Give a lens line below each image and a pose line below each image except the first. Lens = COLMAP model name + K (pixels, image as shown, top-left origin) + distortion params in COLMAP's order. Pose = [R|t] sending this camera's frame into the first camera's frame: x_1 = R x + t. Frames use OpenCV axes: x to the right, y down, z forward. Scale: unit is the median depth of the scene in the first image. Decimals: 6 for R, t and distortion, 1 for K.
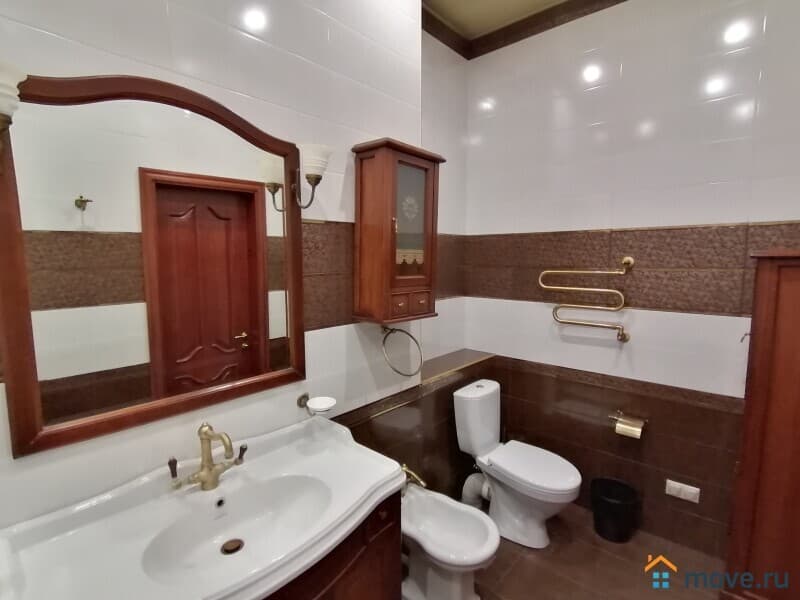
lens RADIAL K [[403.2, 0, 399.1], [0, 403.2, 301.3], [0, 0, 1]] dist [0.000565, -0.000001]
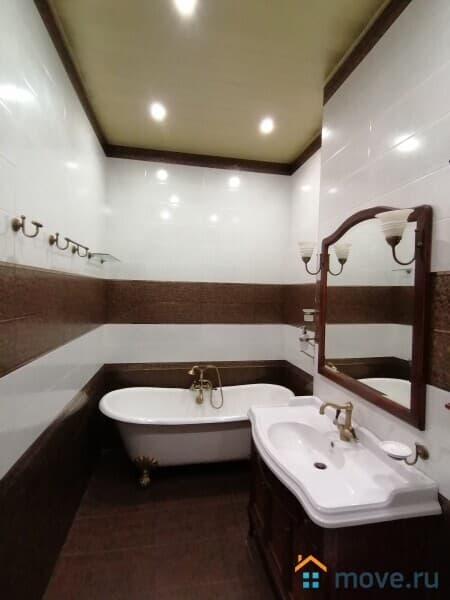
lens RADIAL K [[302.4, 0, 224.7], [0, 302.4, 299.8], [0, 0, 1]] dist [0.000565, -0.000001]
pose [[-0.625238, 0.017703, -0.780233, 0.667091], [-0.086266, 0.992049, 0.091638, -0.158682], [0.775651, 0.124603, -0.618740, 1.055852]]
